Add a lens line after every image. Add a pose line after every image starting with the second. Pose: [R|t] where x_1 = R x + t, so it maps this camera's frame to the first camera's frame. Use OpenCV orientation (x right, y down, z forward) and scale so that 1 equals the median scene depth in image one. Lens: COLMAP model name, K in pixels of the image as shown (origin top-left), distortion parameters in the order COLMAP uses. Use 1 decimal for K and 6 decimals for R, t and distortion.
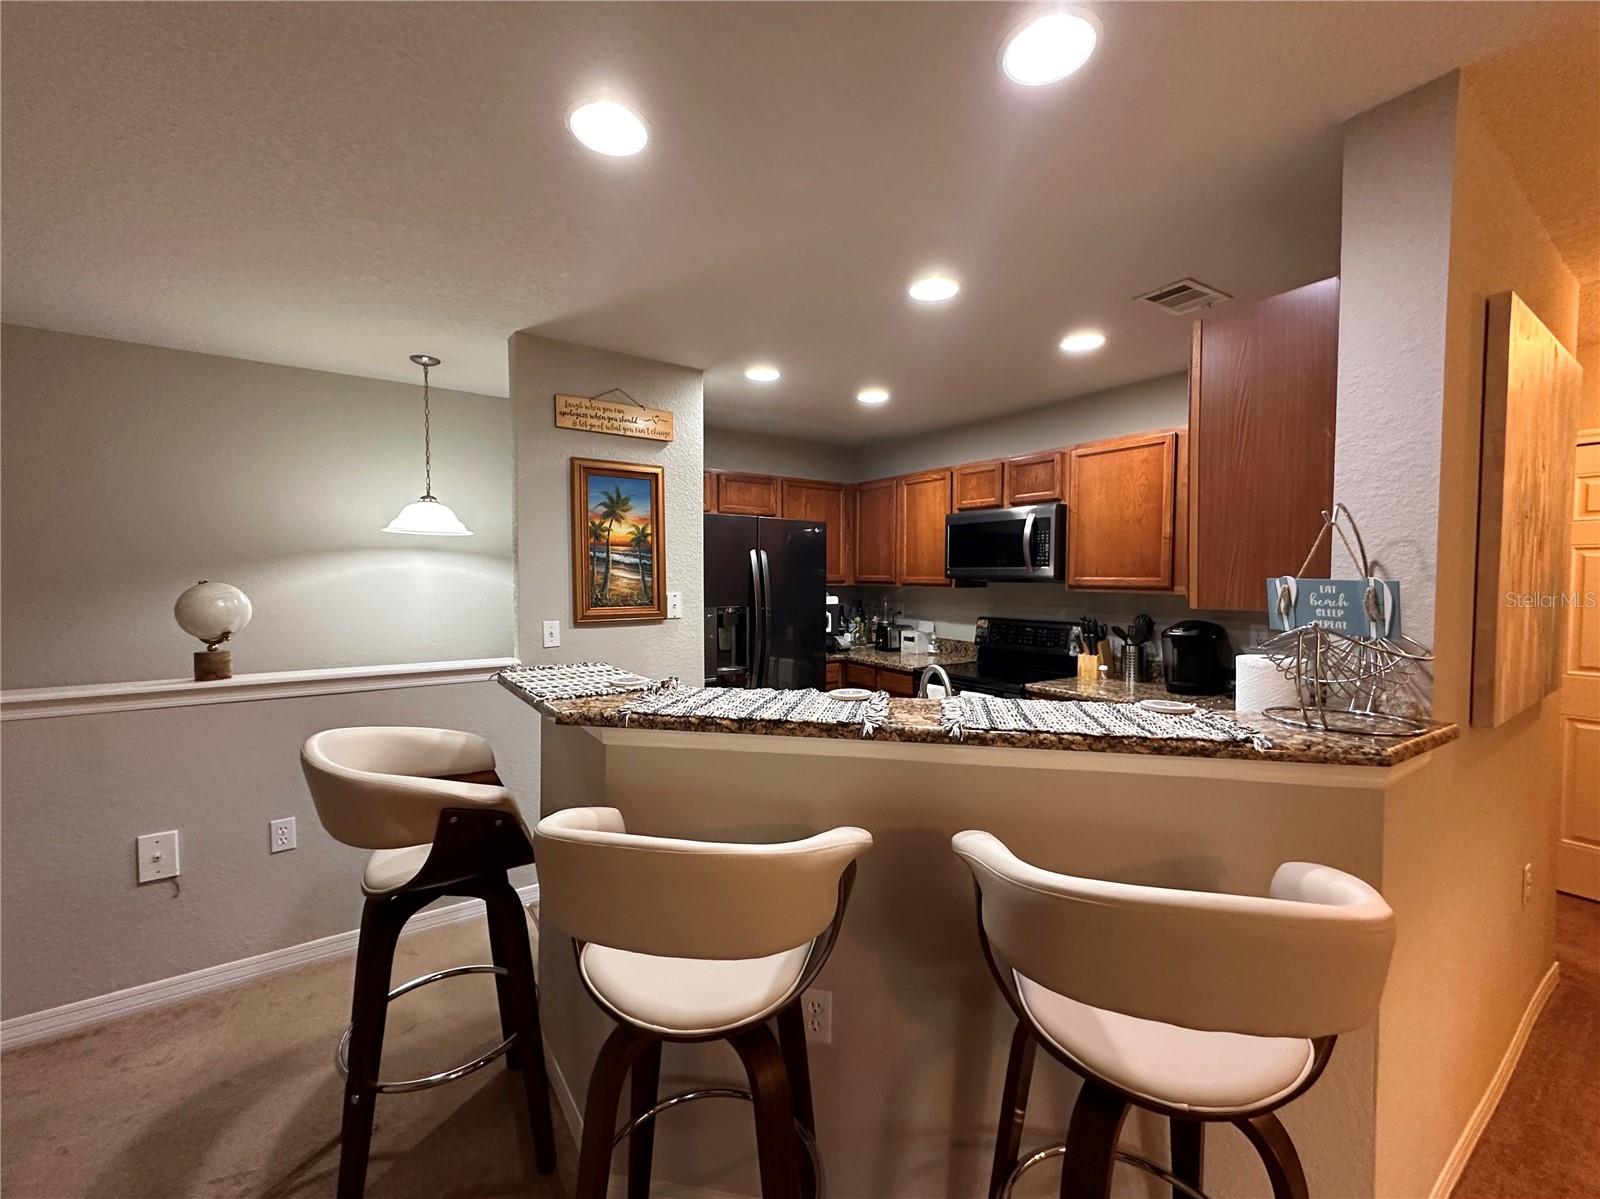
lens RADIAL K [[649.1, 0, 803.0], [0, 649.1, 598.4], [0, 0, 1]] dist [0.019262, -0.004850]
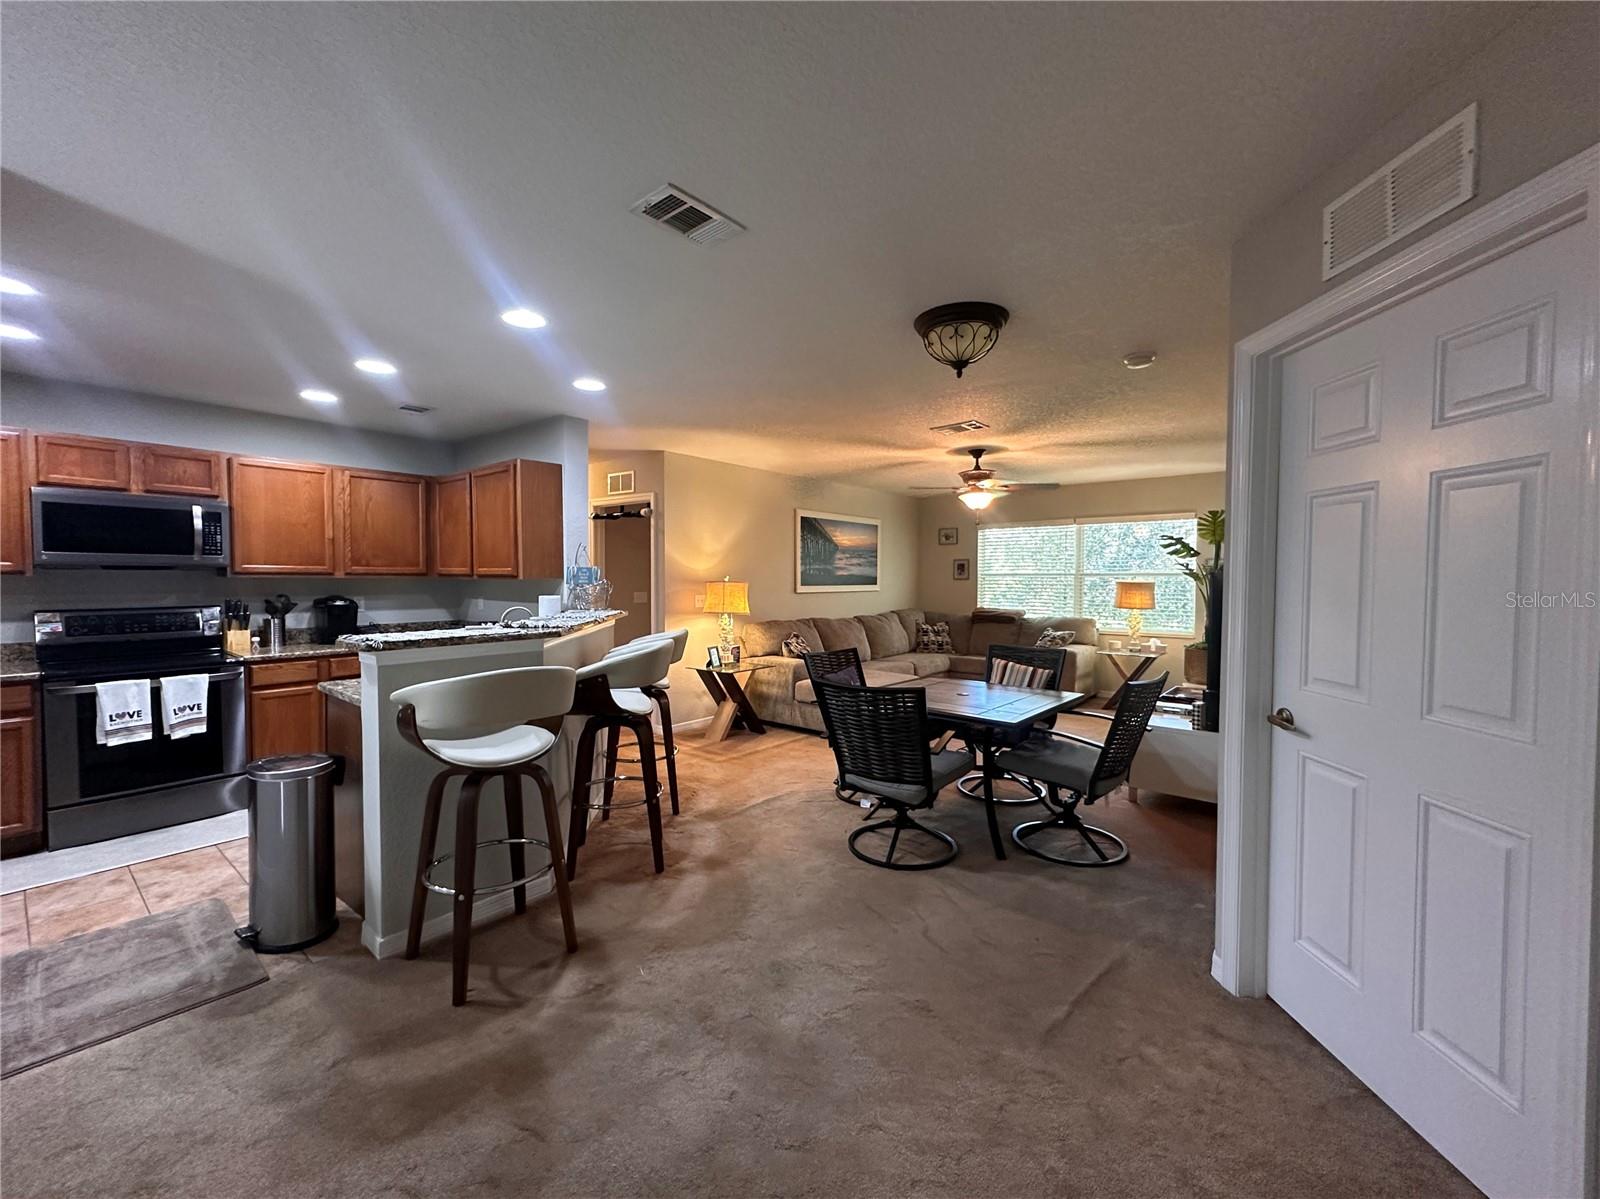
lens RADIAL K [[655.0, 0, 800.7], [0, 655.0, 598.2], [0, 0, 1]] dist [0.013760, -0.000967]
pose [[-0.267689, -0.034939, 0.962872, -1.121723], [0.030378, 0.998539, 0.044679, 0.005092], [-0.963026, 0.041210, -0.266236, 0.371528]]
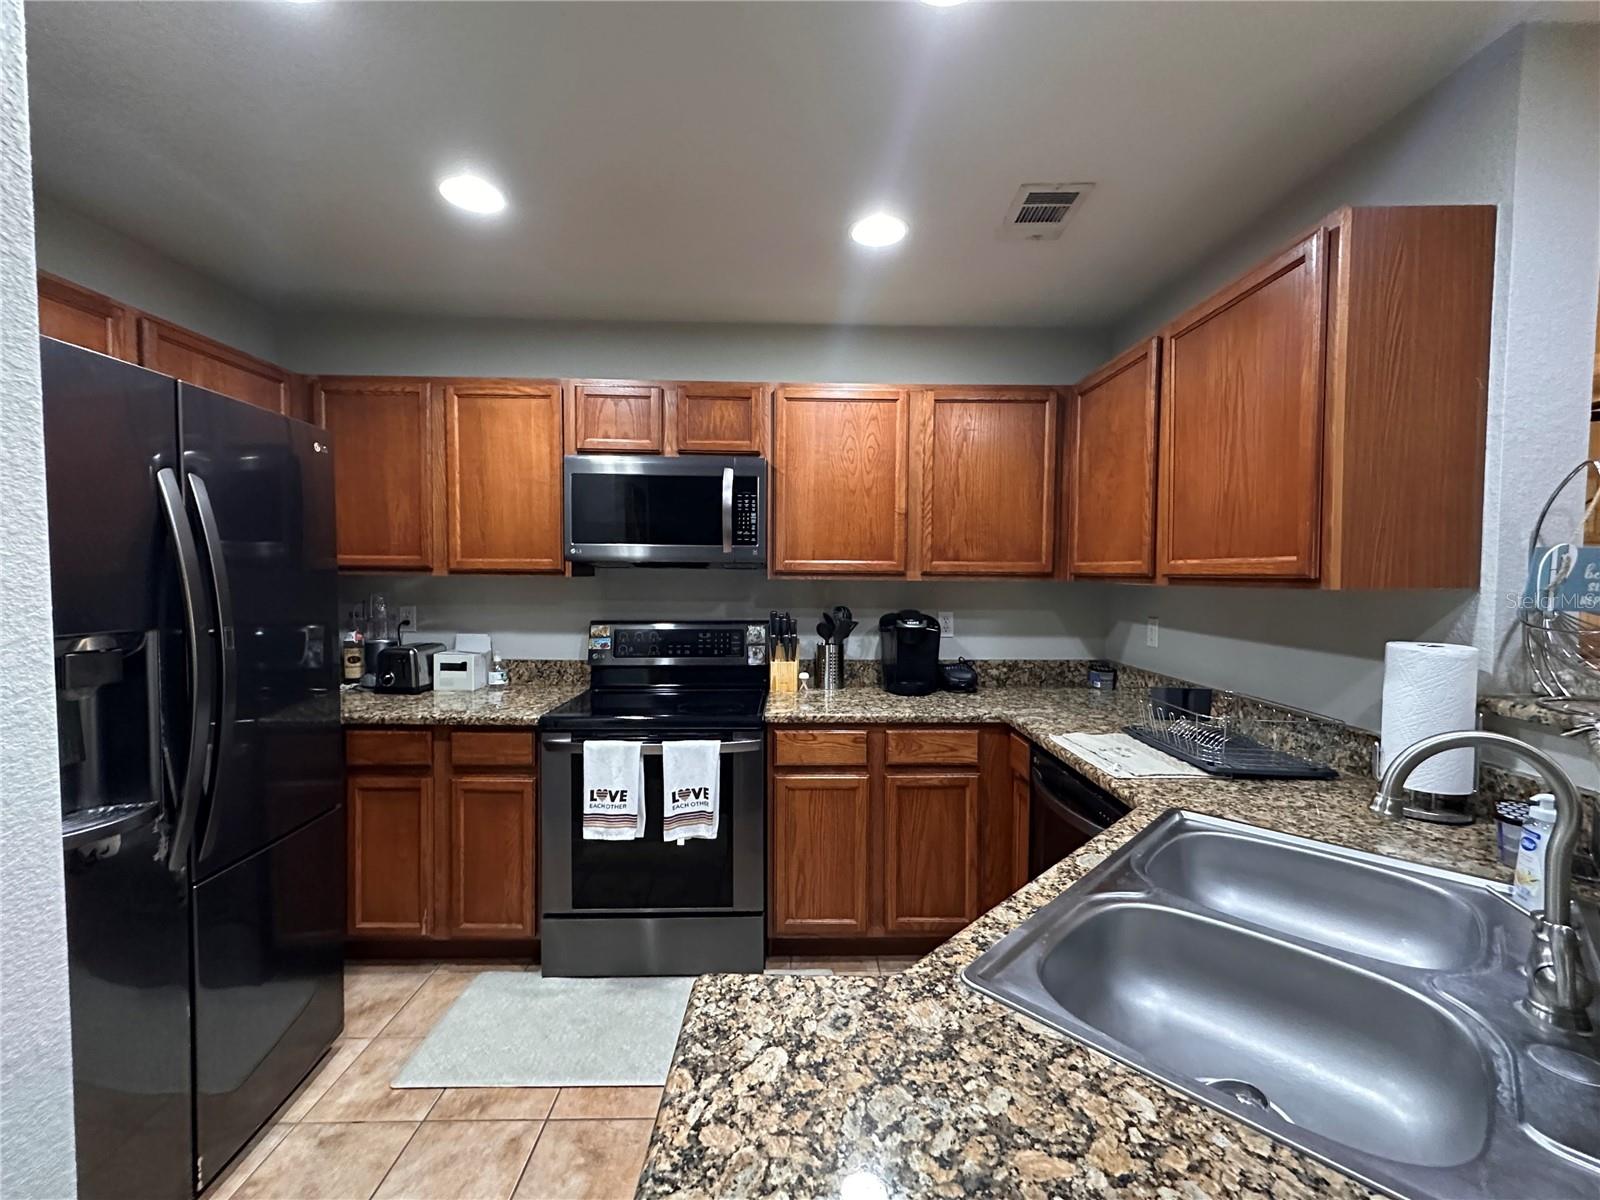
lens RADIAL K [[664.7, 0, 797.9], [0, 664.7, 598.6], [0, 0, 1]] dist [0.012703, -0.000782]
pose [[0.562663, -0.028697, 0.826188, -0.226941], [0.024537, 0.999537, 0.018007, -0.001991], [-0.826322, 0.010140, 0.563106, 0.609018]]
